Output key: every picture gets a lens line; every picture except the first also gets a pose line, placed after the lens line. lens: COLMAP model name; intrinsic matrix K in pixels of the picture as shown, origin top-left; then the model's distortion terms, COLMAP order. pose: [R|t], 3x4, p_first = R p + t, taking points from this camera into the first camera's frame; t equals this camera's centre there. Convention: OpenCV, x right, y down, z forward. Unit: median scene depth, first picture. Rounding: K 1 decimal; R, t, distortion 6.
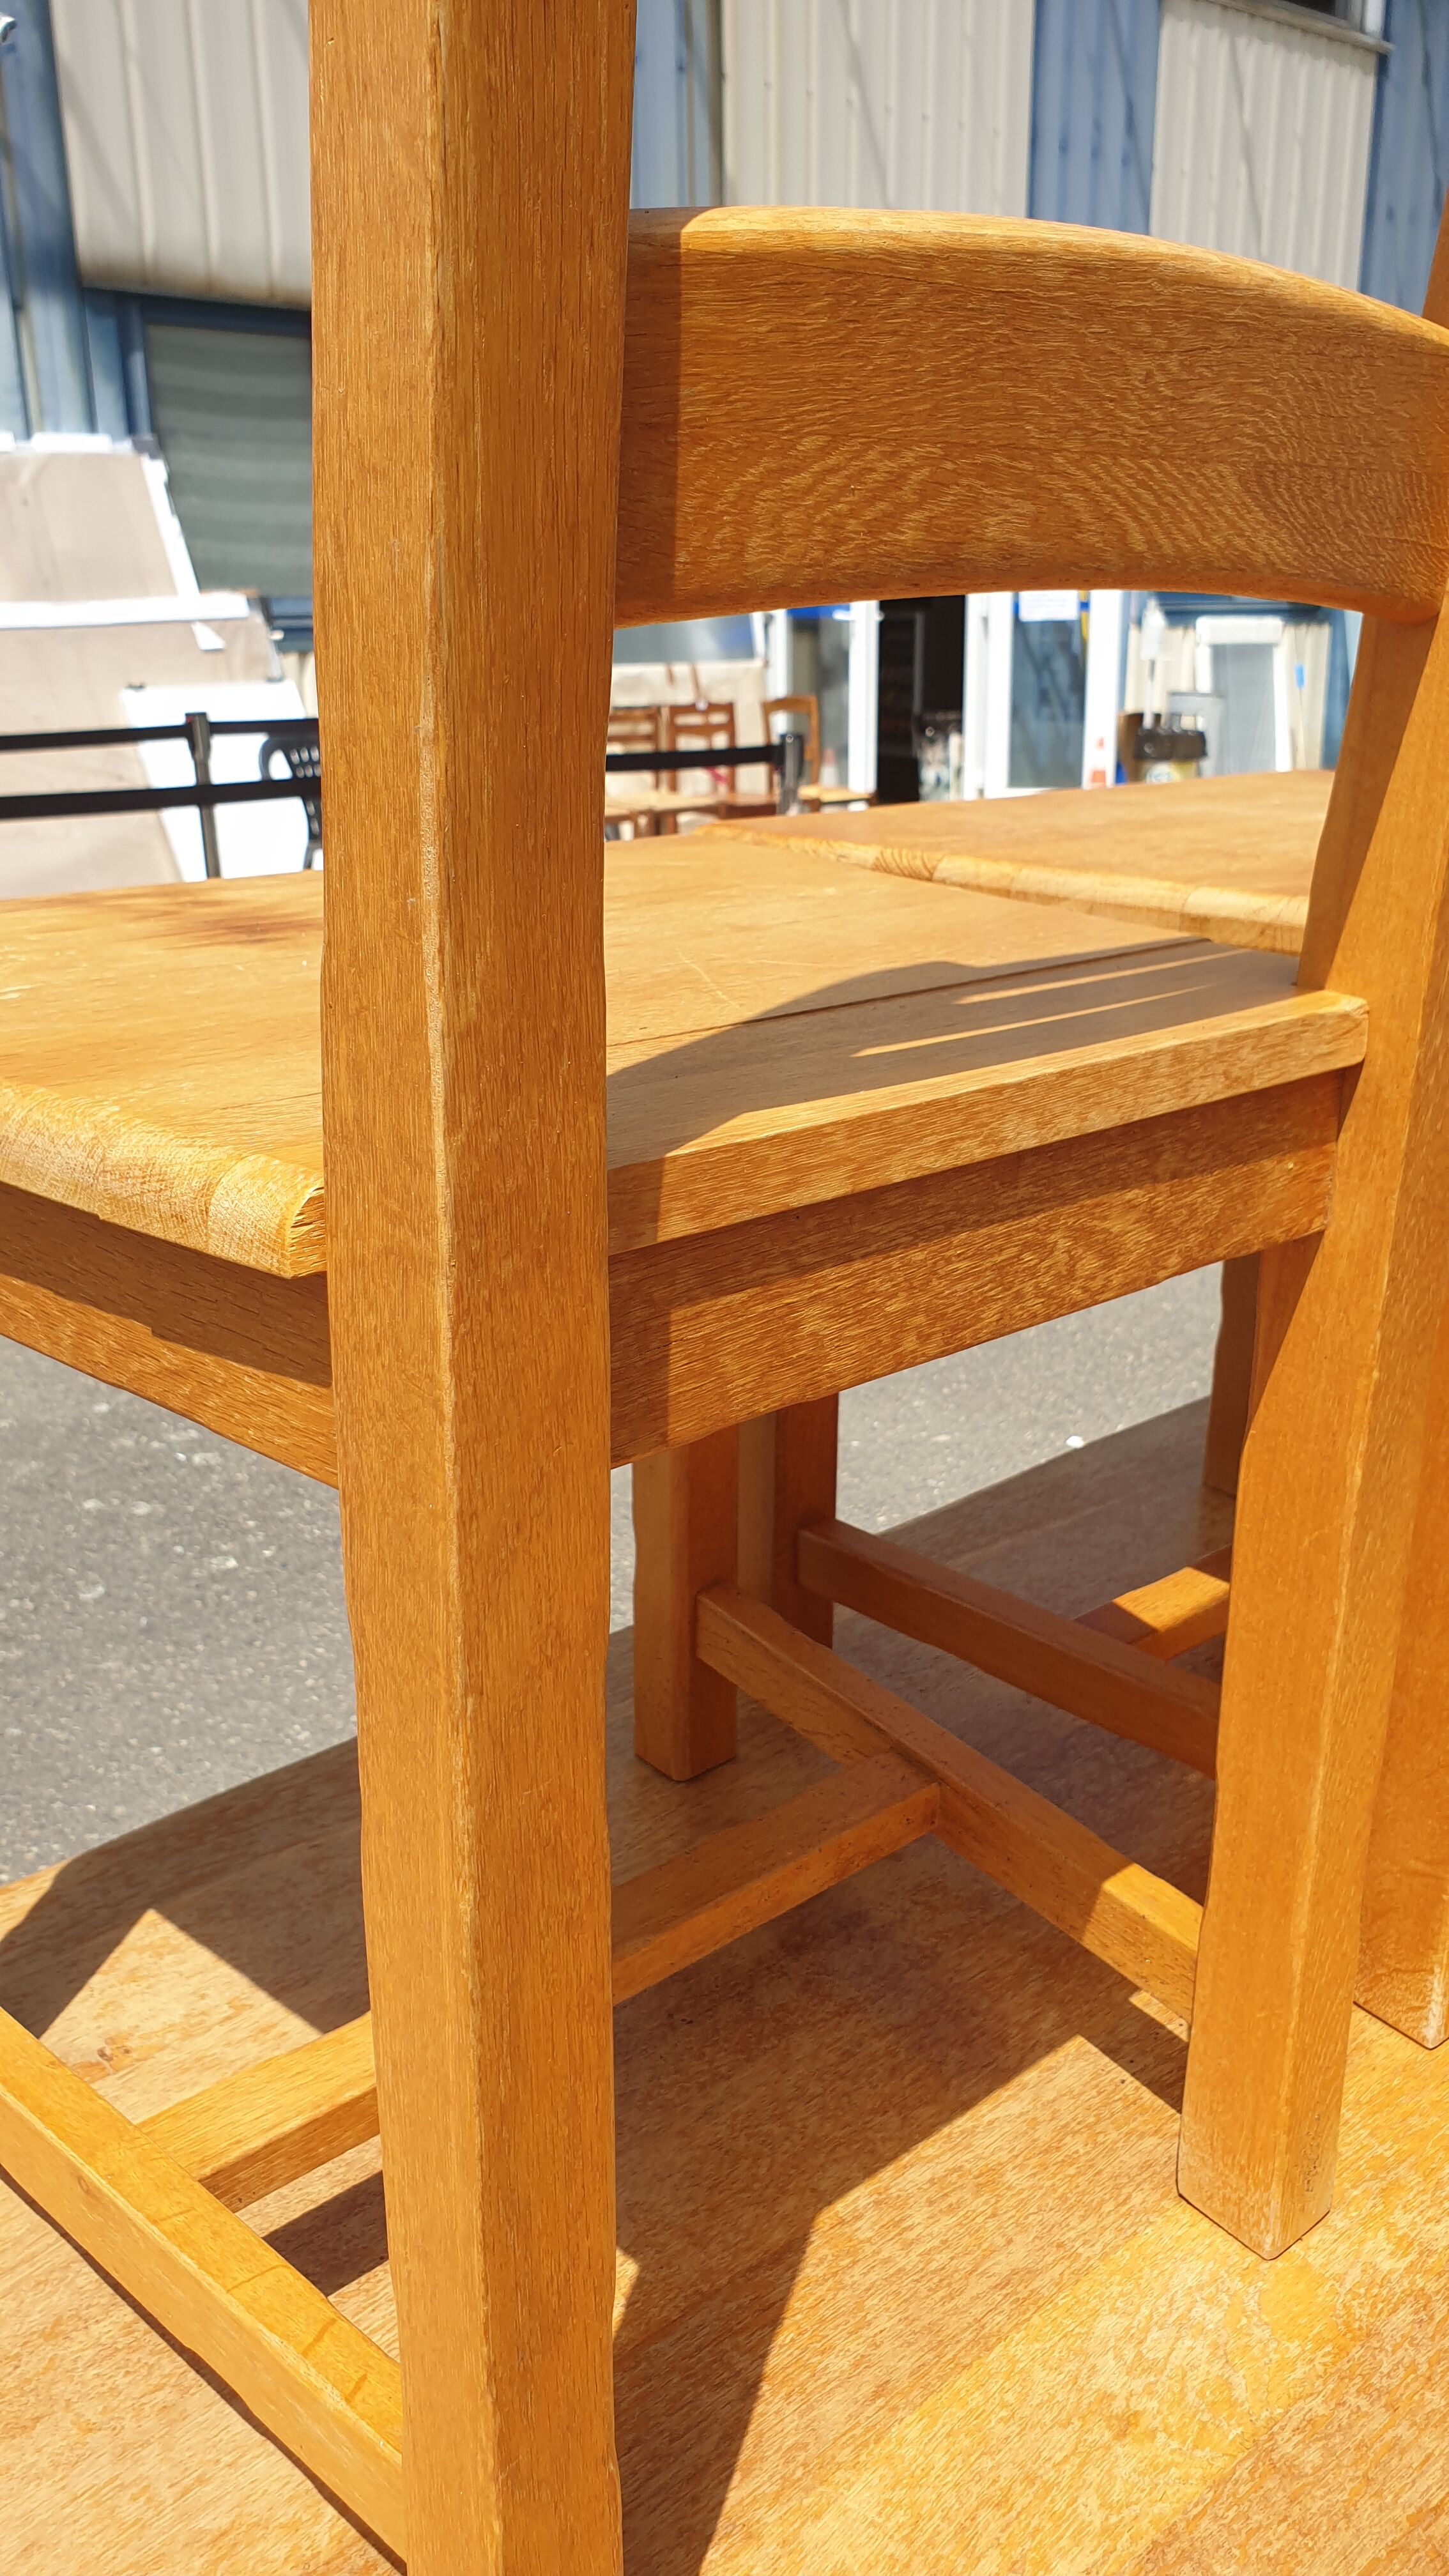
lens RADIAL K [[2018.3, 0, 785.9], [0, 2018.3, 1278.2], [0, 0, 1]] dist [0.105246, -0.202039]
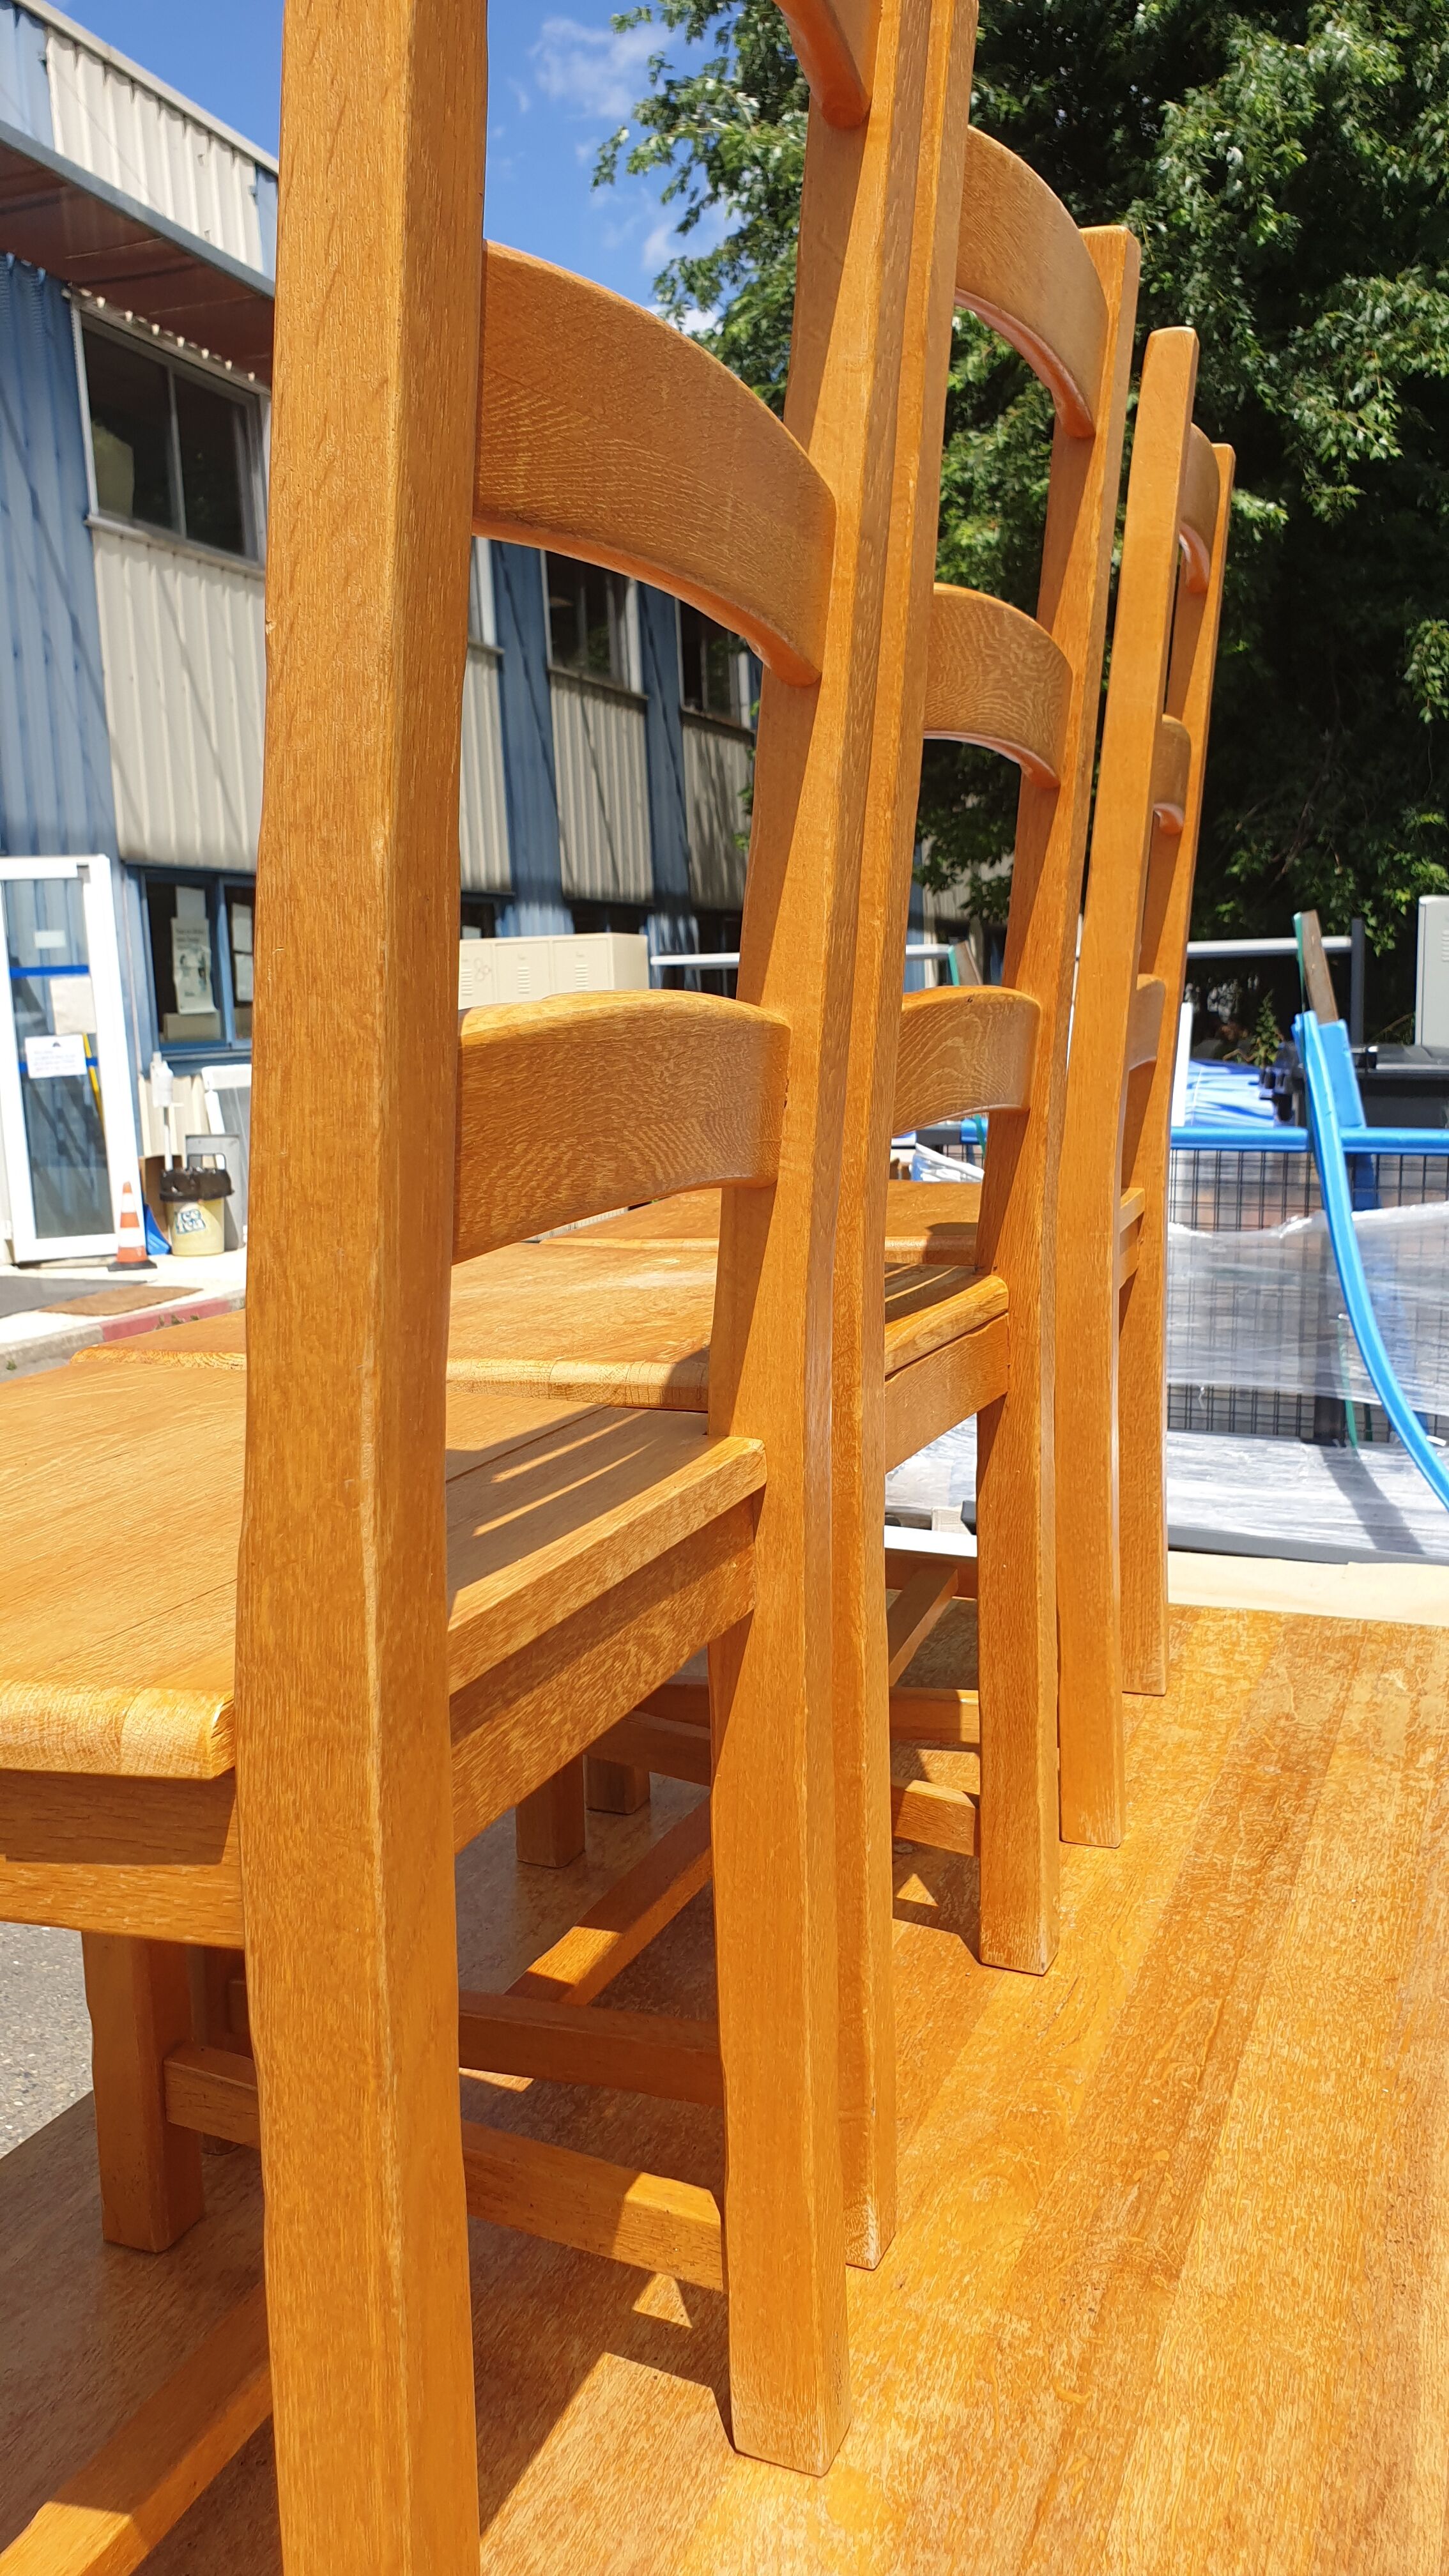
lens RADIAL K [[1960.1, 0, 724.5], [0, 1960.1, 1288.0], [0, 0, 1]] dist [0.037268, 0.002170]
pose [[0.899385, -0.097661, 0.426110, -0.440066], [0.180171, 0.970902, -0.157761, -0.044731], [-0.398304, 0.218661, 0.890810, -0.306098]]
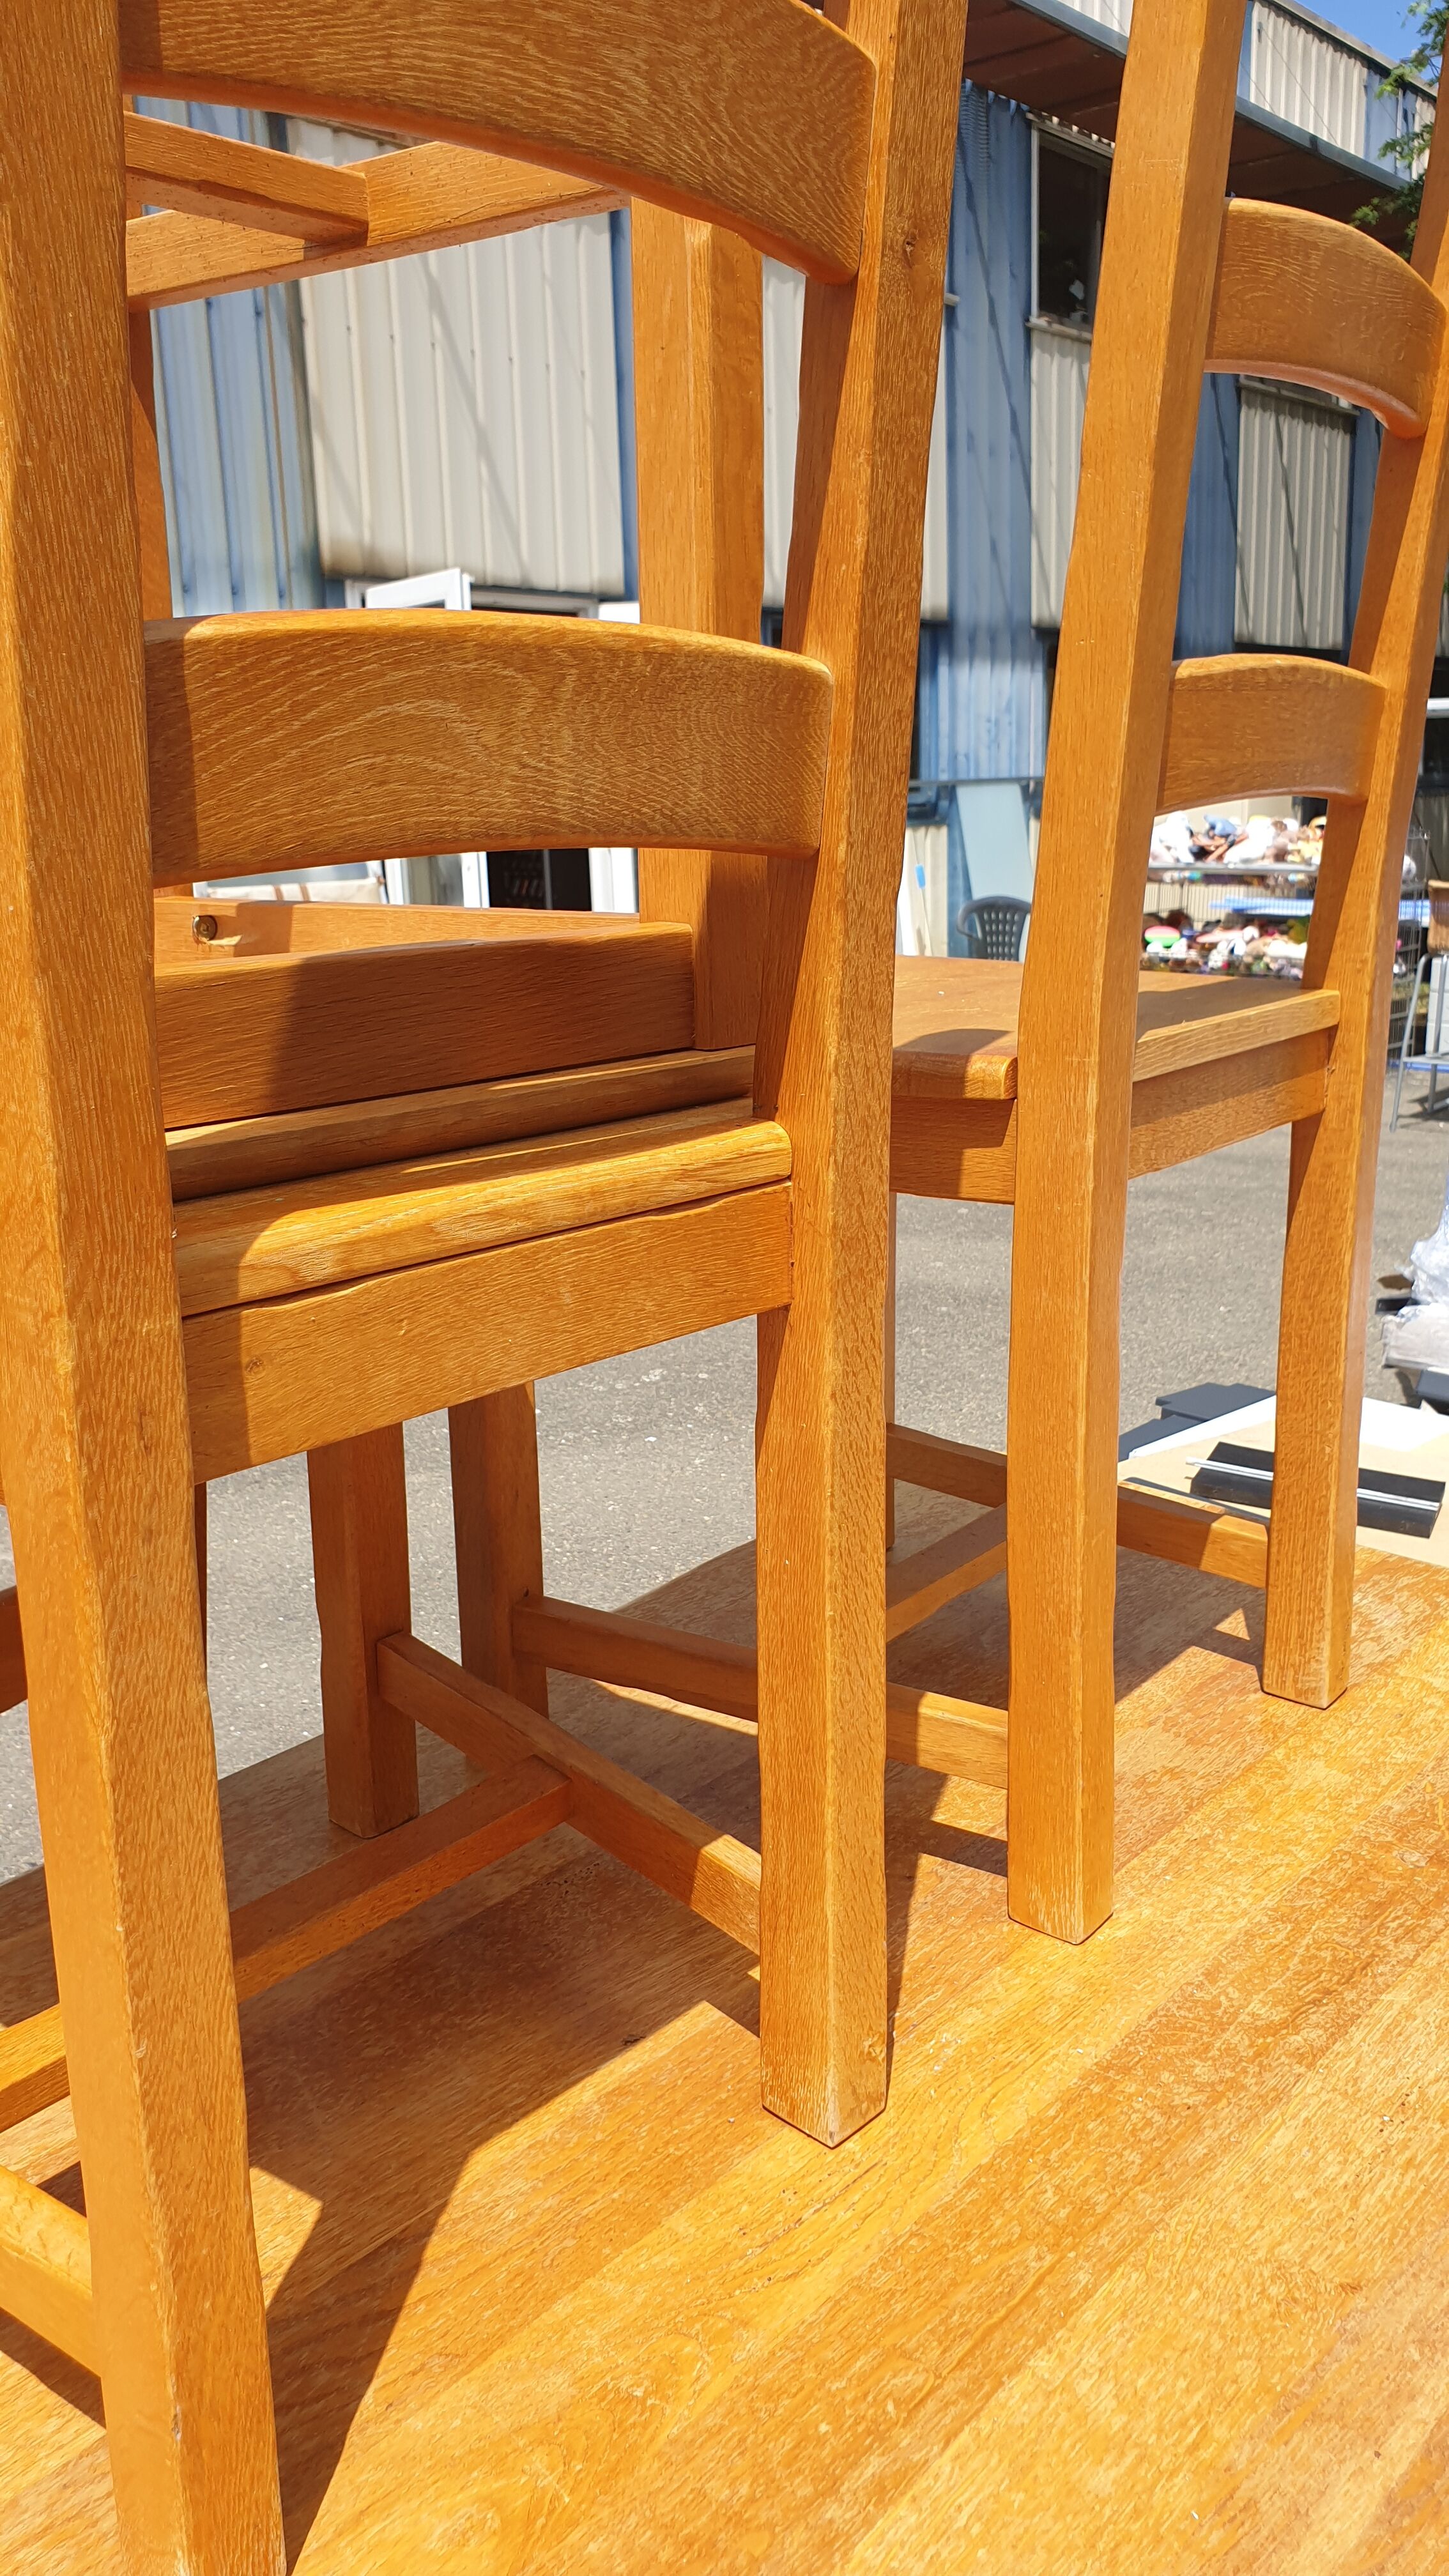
lens RADIAL K [[1951.1, 0, 724.5], [0, 1951.1, 1288.0], [0, 0, 1]] dist [0.008330, 0.000372]
pose [[0.993657, -0.053765, 0.098768, 1.043269], [0.061824, 0.994841, -0.080435, -0.156719], [-0.093934, 0.086031, 0.991854, 0.379634]]
